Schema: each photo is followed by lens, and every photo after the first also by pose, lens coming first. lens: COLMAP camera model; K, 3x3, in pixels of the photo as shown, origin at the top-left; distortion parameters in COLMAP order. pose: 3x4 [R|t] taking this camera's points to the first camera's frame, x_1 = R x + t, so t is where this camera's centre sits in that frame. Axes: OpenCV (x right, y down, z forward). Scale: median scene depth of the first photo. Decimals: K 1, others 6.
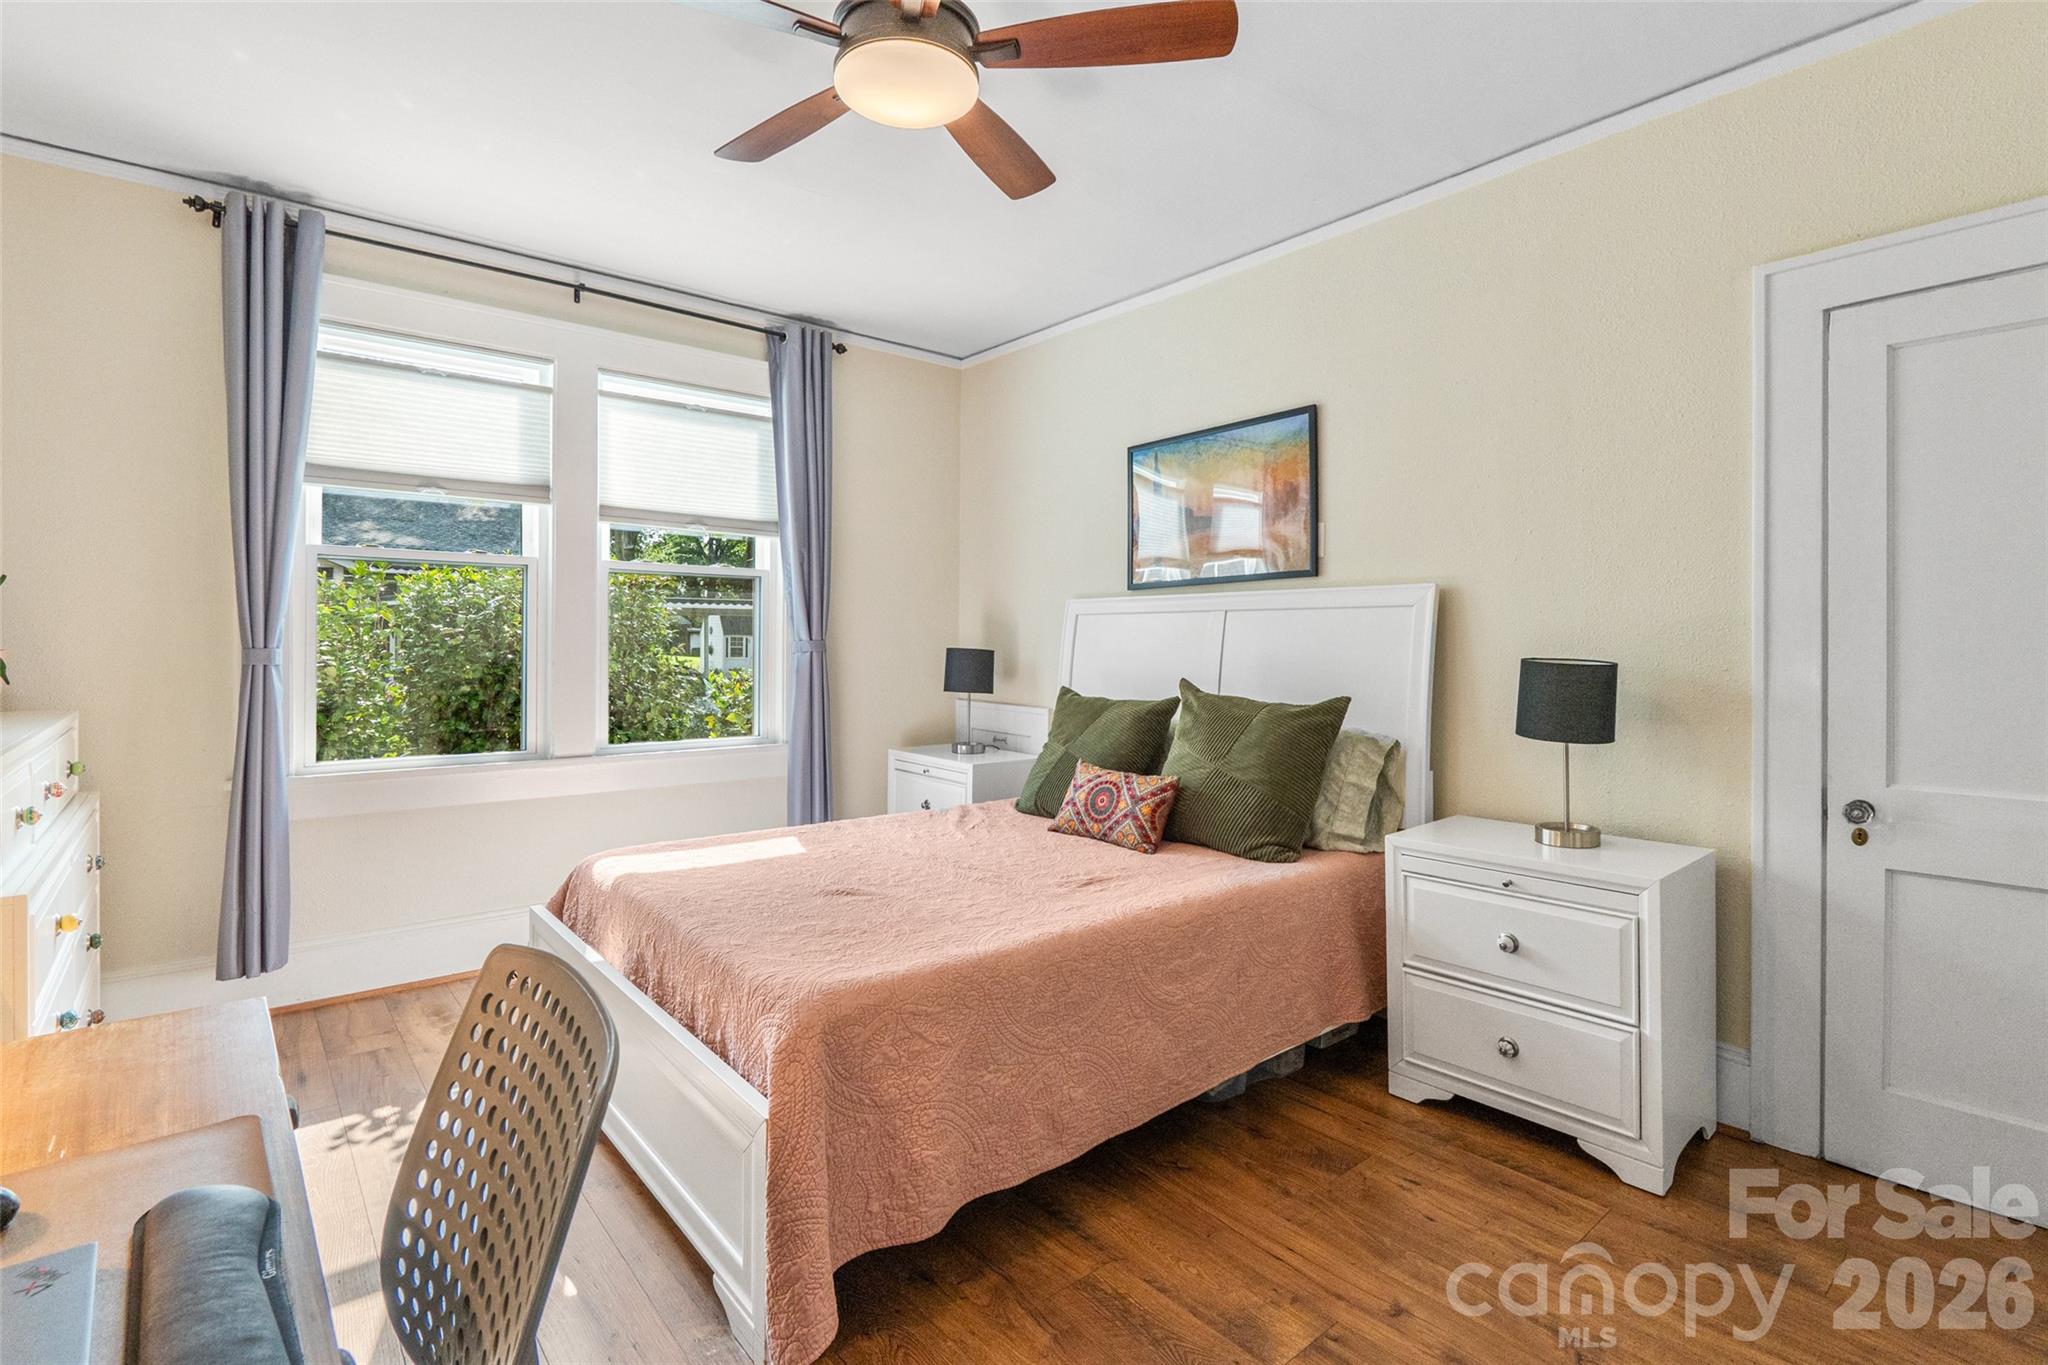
lens RADIAL K [[960.0, 0, 1022.6], [0, 960.0, 668.5], [0, 0, 1]] dist [-0.008624, 0.002665]
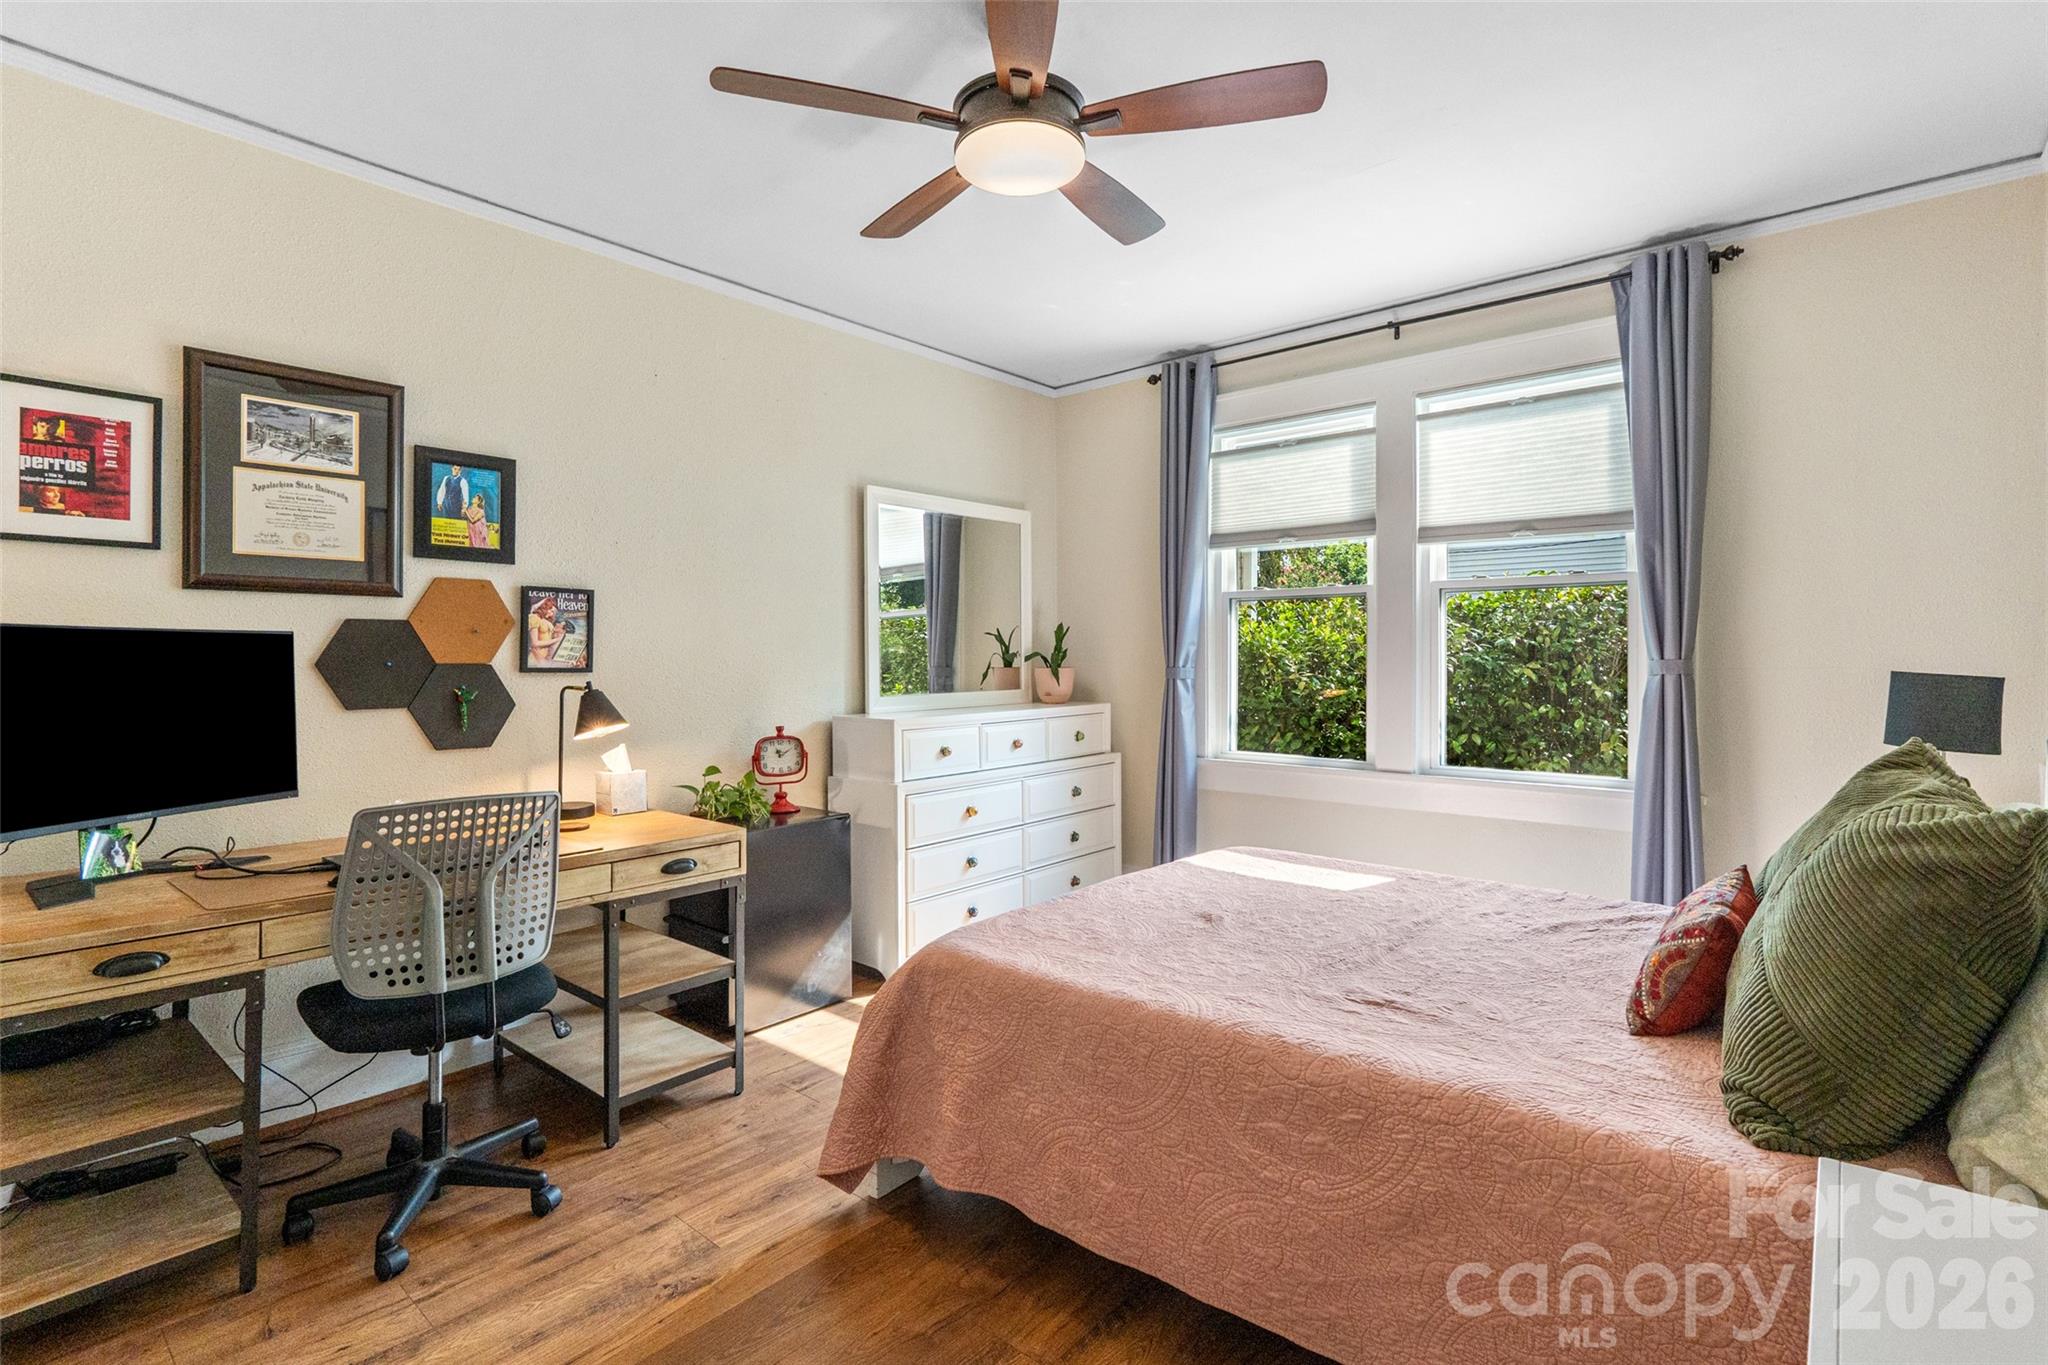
lens RADIAL K [[960.0, 0, 1020.3], [0, 960.0, 667.1], [0, 0, 1]] dist [-0.008624, 0.002665]
pose [[0.163944, 0.003366, -0.986464, 0.504925], [-0.025508, 0.999674, -0.000828, -0.011795], [0.986140, 0.025298, 0.163976, 0.432620]]
